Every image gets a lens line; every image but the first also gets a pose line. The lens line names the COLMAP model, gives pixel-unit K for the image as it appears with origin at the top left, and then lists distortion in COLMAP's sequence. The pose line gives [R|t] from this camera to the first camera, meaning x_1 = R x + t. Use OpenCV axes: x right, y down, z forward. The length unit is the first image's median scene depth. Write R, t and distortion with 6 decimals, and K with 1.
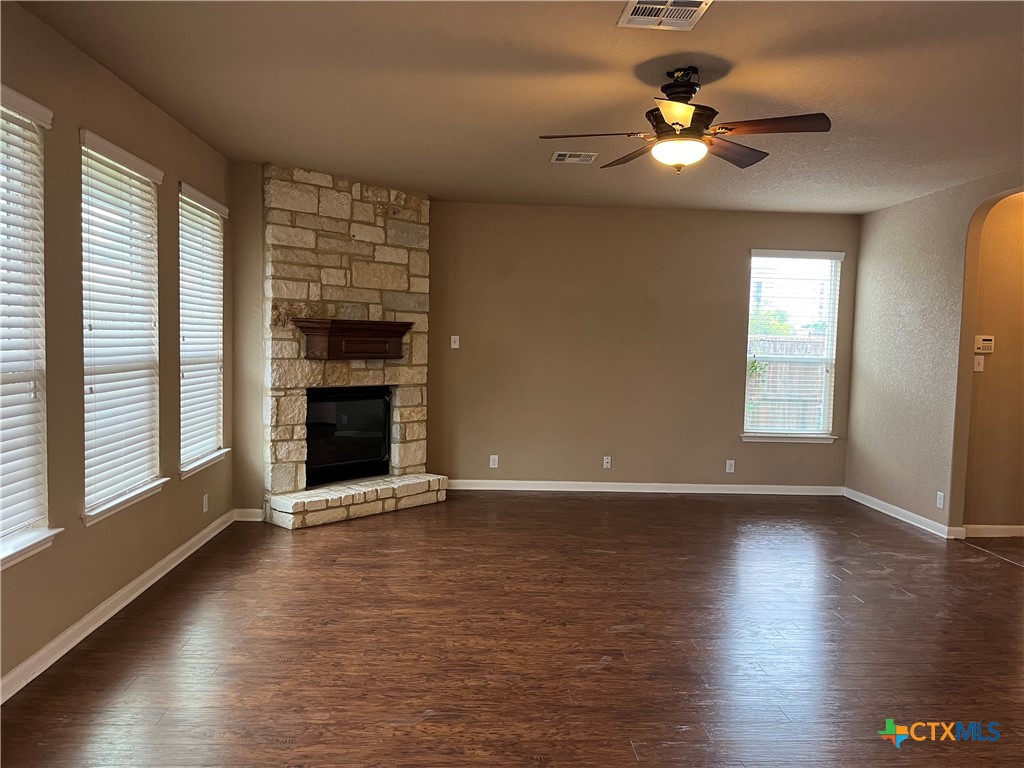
lens RADIAL K [[781.9, 0, 511.6], [0, 781.9, 381.6], [0, 0, 1]] dist [0.049852, -0.055260]
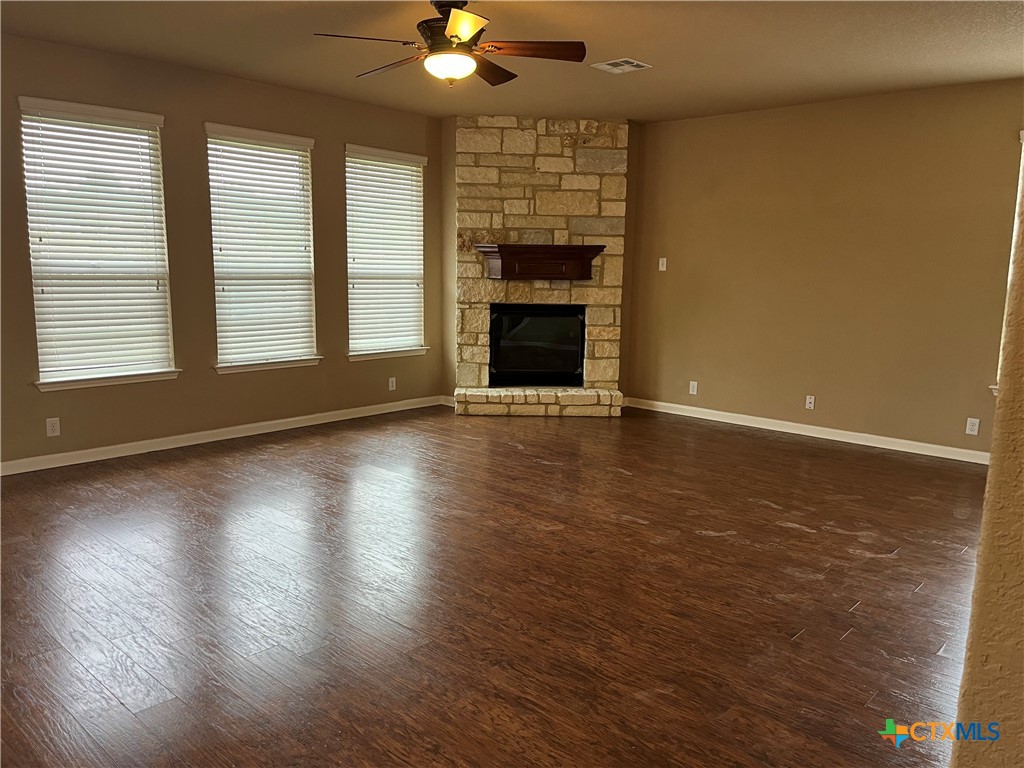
lens RADIAL K [[781.9, 0, 510.9], [0, 781.9, 388.8], [0, 0, 1]] dist [0.049852, -0.055260]
pose [[0.693772, 0.103297, -0.712749, 0.606913], [-0.041110, 0.993727, 0.104002, 0.012577], [0.719021, -0.042853, 0.693666, 0.180504]]
